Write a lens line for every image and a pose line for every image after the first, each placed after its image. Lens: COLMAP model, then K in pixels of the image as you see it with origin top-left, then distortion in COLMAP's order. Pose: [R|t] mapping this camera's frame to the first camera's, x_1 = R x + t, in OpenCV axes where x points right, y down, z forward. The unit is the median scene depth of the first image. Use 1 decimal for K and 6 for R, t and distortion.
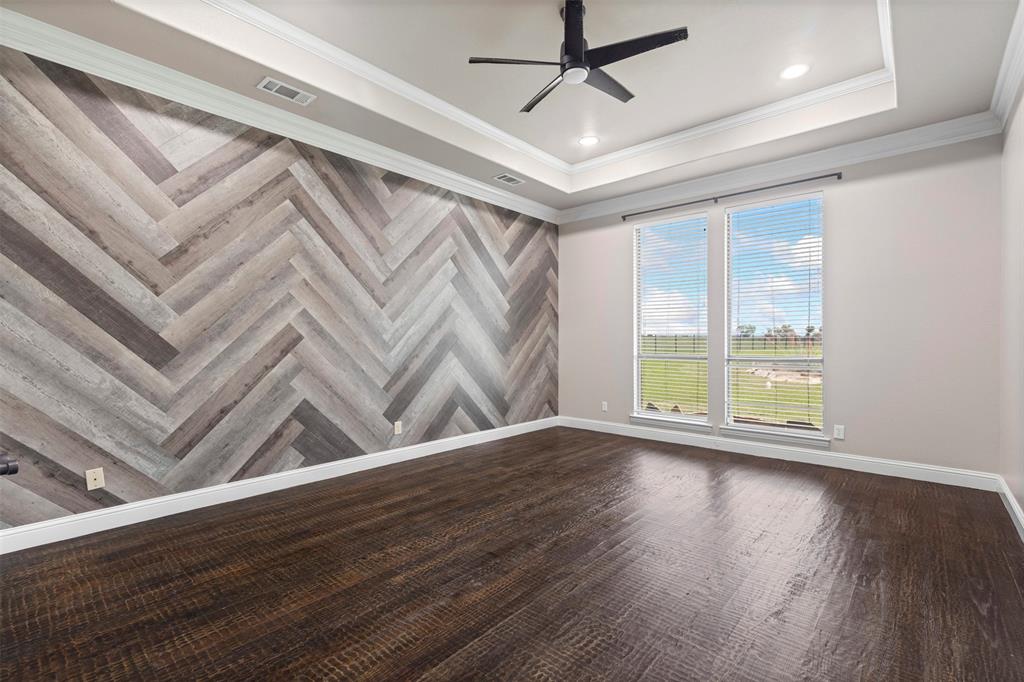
lens RADIAL K [[468.1, 0, 514.3], [0, 468.1, 341.9], [0, 0, 1]] dist [-0.010398, 0.002056]
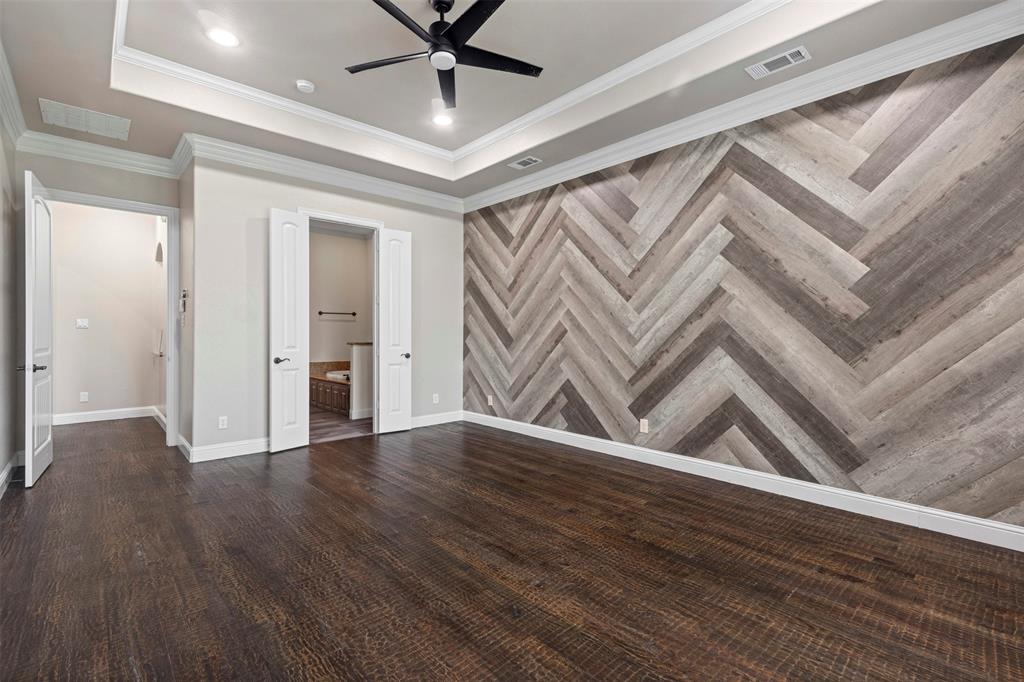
lens RADIAL K [[468.1, 0, 514.5], [0, 468.1, 337.3], [0, 0, 1]] dist [-0.010398, 0.002056]
pose [[-0.129911, 0.002054, -0.991524, 0.783637], [-0.006381, 0.999975, 0.002908, 0.004688], [0.991505, 0.006705, -0.129895, 0.941210]]
